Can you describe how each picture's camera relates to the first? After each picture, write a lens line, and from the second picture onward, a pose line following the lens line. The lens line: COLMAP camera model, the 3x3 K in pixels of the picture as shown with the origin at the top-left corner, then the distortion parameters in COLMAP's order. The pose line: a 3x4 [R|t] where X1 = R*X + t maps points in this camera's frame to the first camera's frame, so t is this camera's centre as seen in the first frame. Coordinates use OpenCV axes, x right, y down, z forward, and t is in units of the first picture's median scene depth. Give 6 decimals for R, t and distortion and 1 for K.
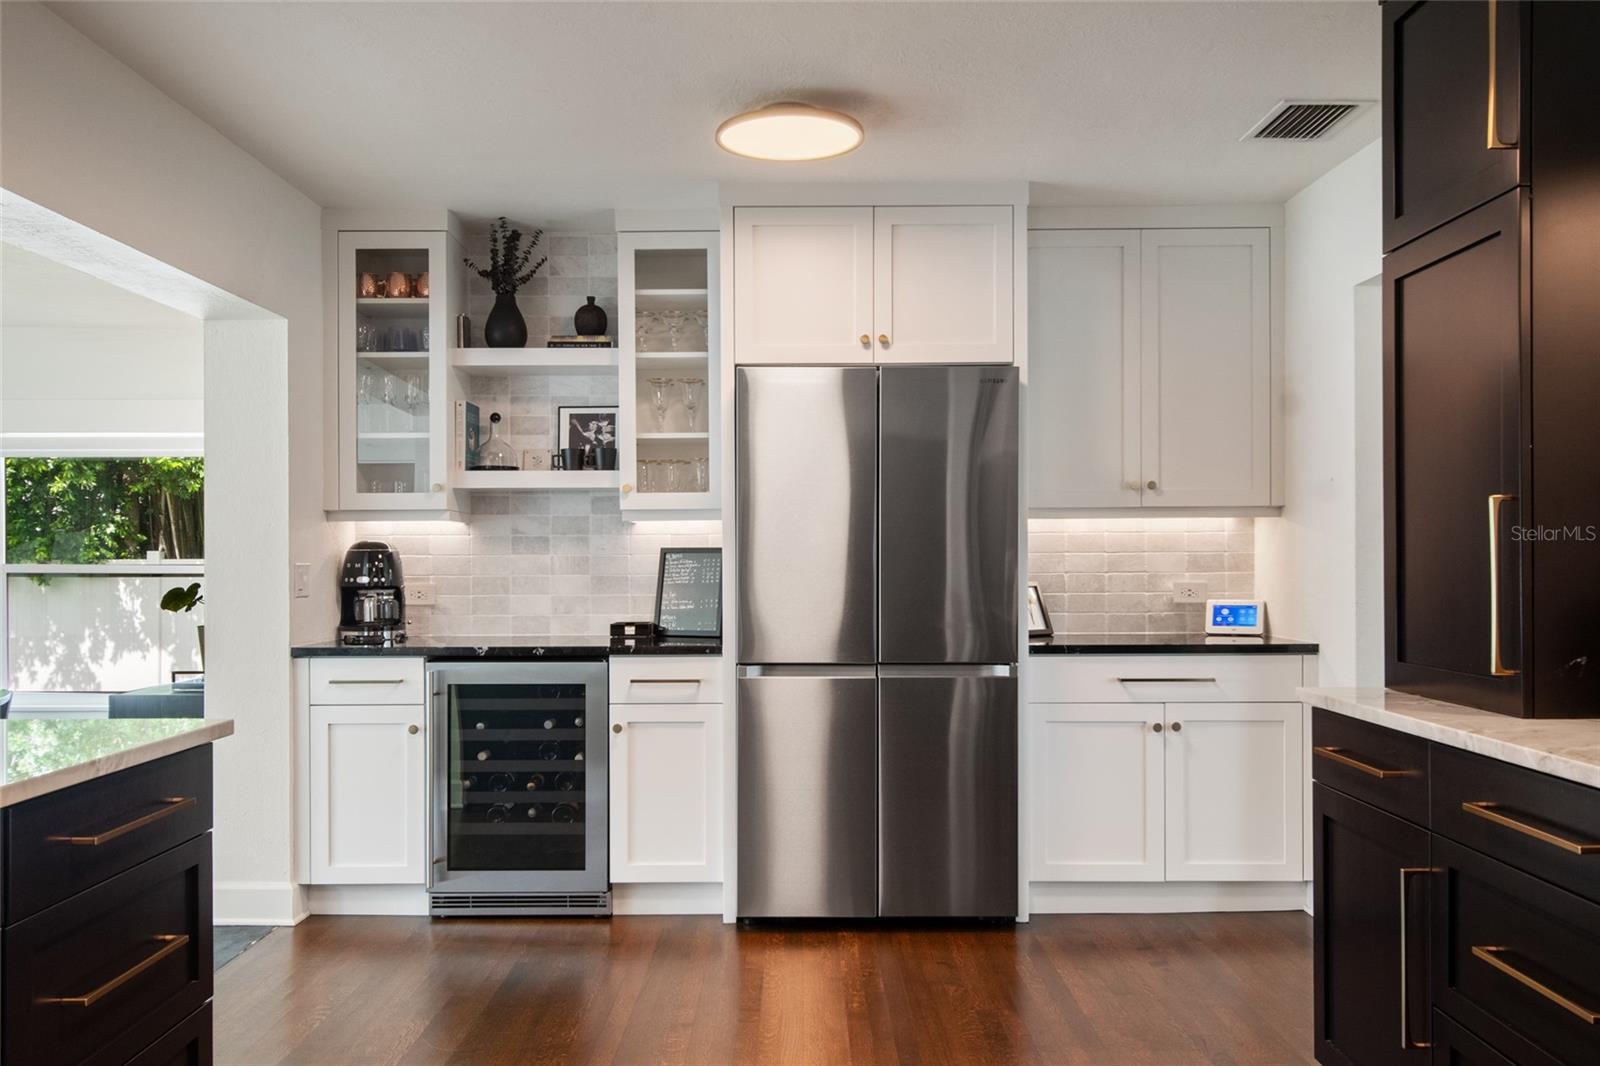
lens RADIAL K [[1299.4, 0, 797.9], [0, 1299.4, 548.4], [0, 0, 1]] dist [0.032605, -0.000009]
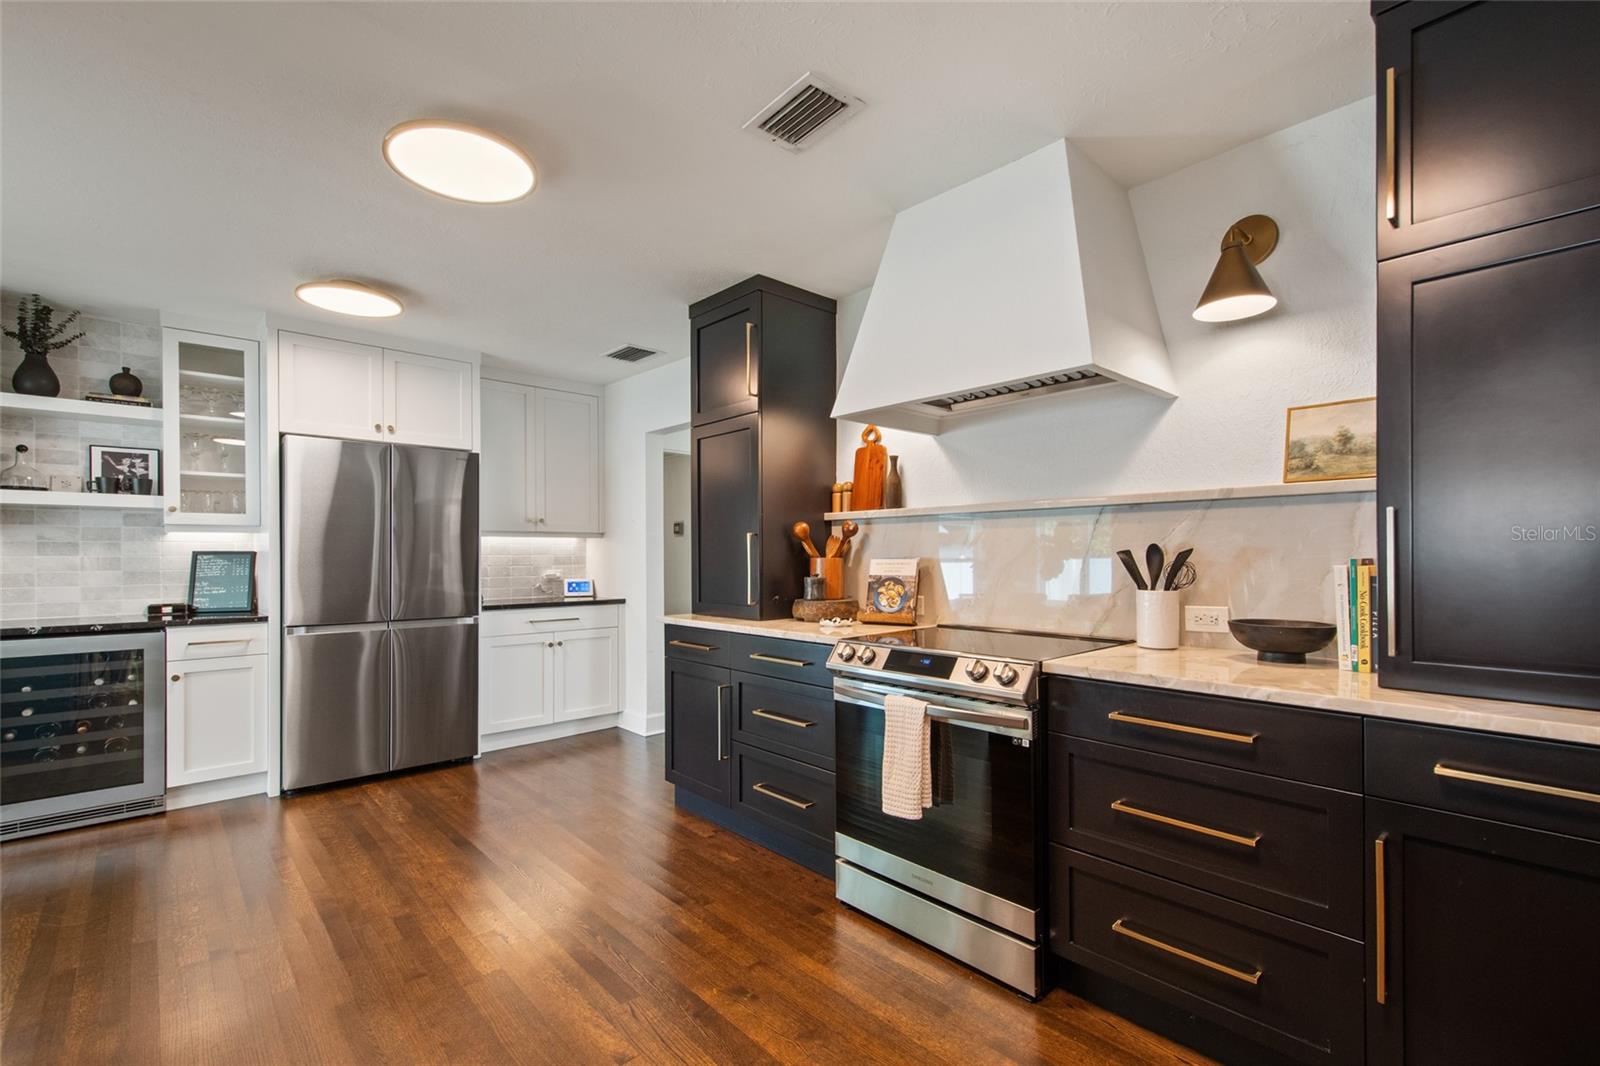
lens RADIAL K [[705.9, 0, 800.9], [0, 705.9, 550.7], [0, 0, 1]] dist [0.000683, -0.000068]
pose [[0.734204, 0.006571, 0.678897, -0.149565], [-0.004580, 0.999978, -0.004725, -0.000396], [-0.678913, 0.000360, 0.734218, -0.028063]]
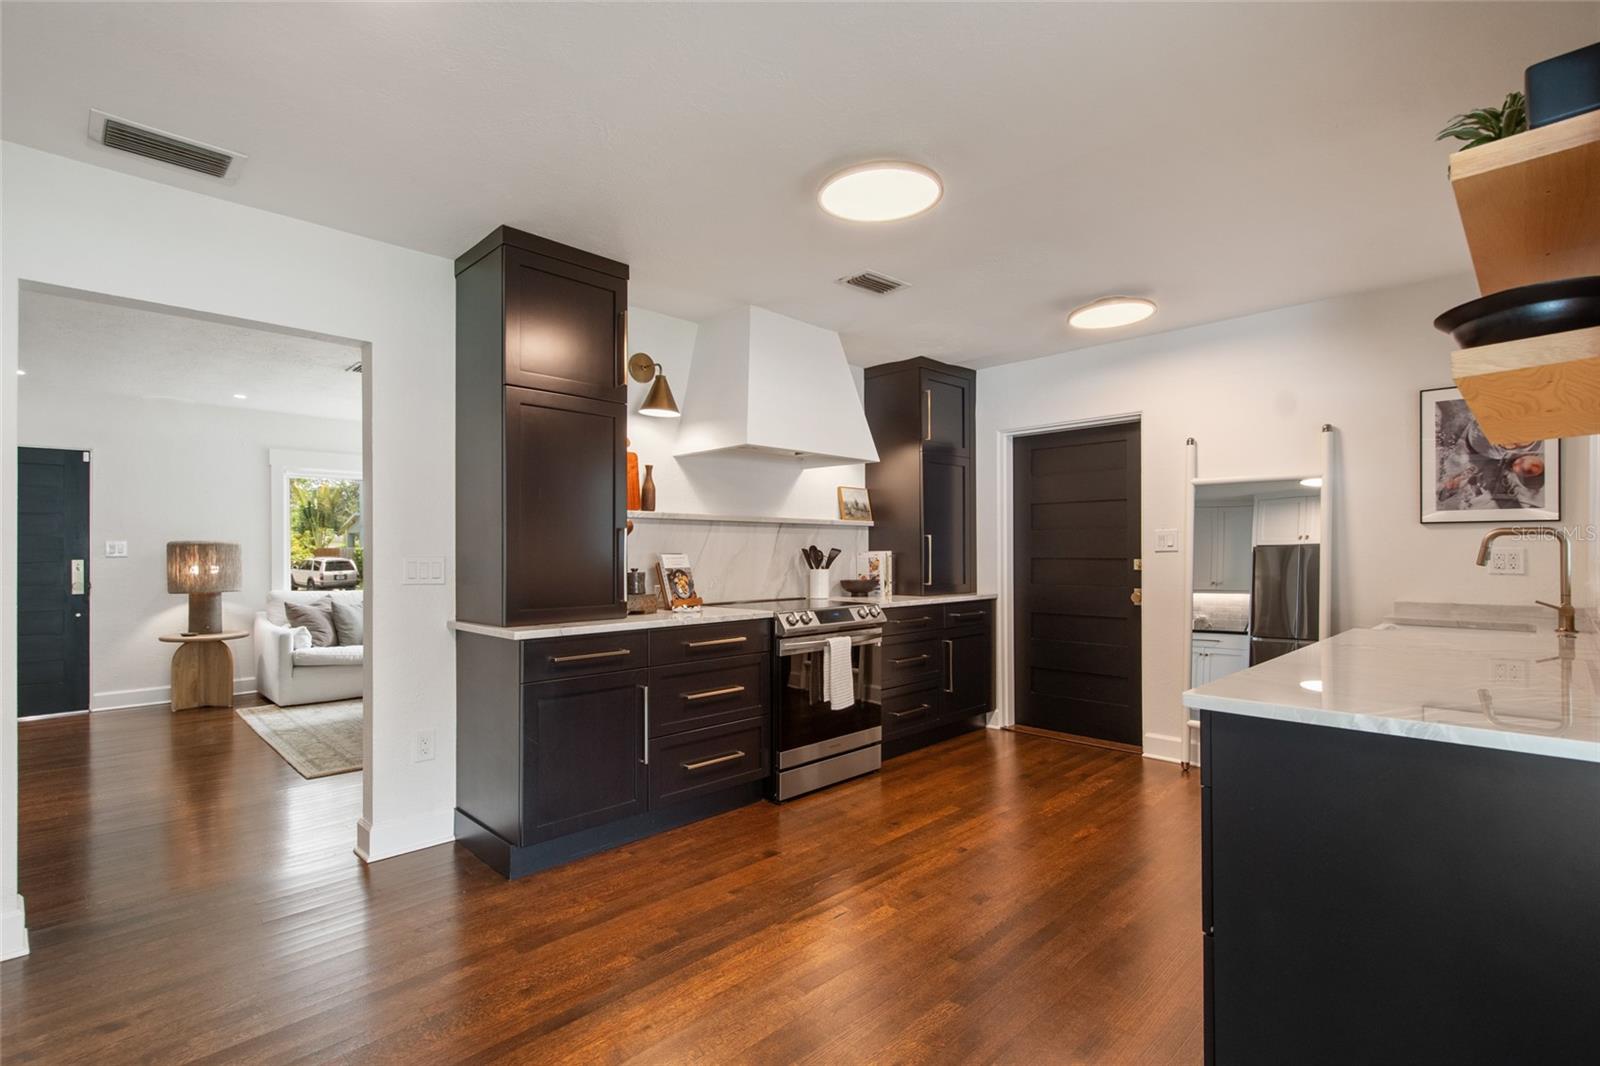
lens RADIAL K [[727.6, 0, 801.3], [0, 727.6, 552.1], [0, 0, 1]] dist [-0.001030, -0.000043]
pose [[-0.702654, 0.004883, 0.711515, -0.322995], [0.000190, 0.999978, -0.006675, 0.006851], [-0.711532, -0.004555, -0.702639, 0.885604]]
